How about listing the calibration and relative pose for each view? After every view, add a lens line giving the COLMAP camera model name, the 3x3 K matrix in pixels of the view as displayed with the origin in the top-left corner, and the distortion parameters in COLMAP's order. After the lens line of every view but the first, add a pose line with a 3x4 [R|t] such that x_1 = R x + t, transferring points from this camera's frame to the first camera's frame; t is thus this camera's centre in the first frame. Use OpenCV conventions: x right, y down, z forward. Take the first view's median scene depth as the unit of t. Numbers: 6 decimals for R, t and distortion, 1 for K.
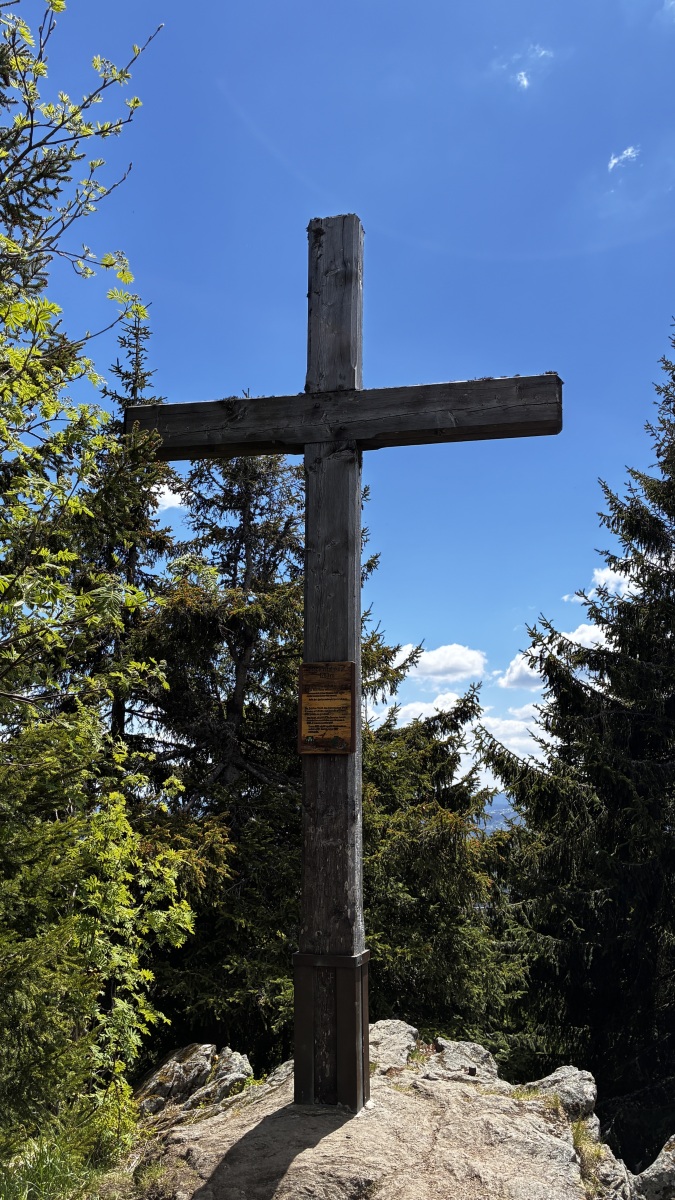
lens RADIAL K [[1032.3, 0, 337.5], [0, 1032.3, 600.0], [0, 0, 1]] dist [-0.001723, -0.001136]
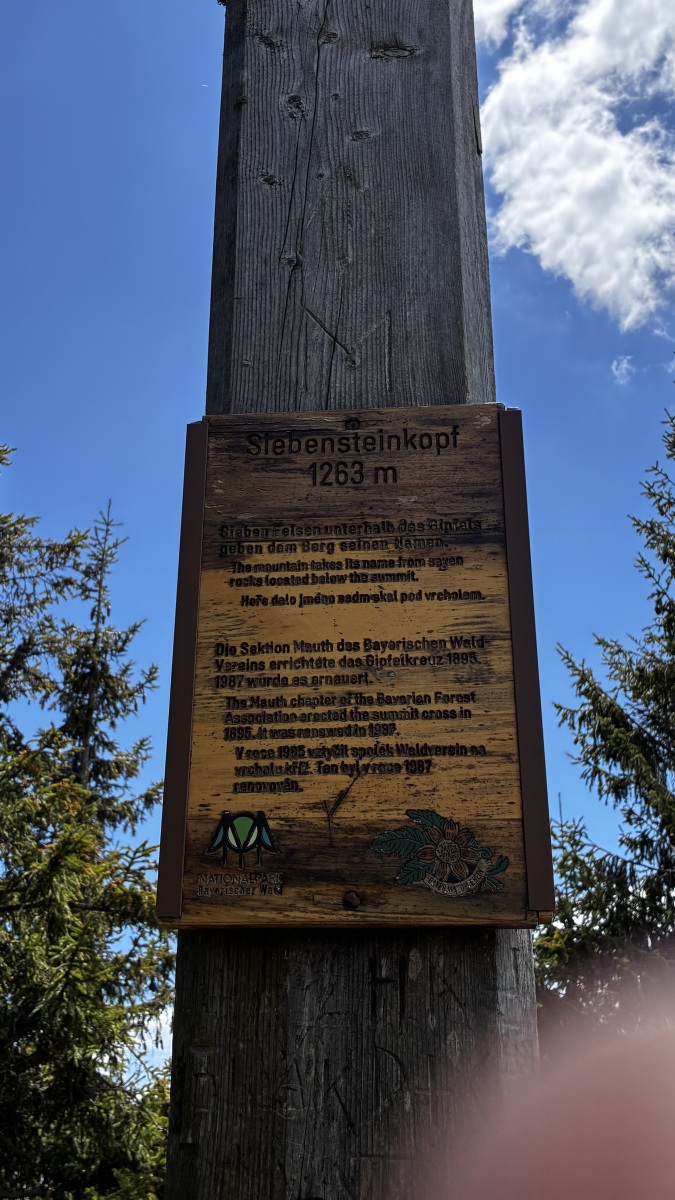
lens RADIAL K [[1297.0, 0, 337.5], [0, 1297.0, 600.0], [0, 0, 1]] dist [0.207090, 0.002281]
pose [[0.977205, 0.088174, 0.193121, -0.052876], [-0.036110, 0.965448, -0.258081, 0.149420], [-0.209204, 0.245225, 0.946625, 0.795373]]
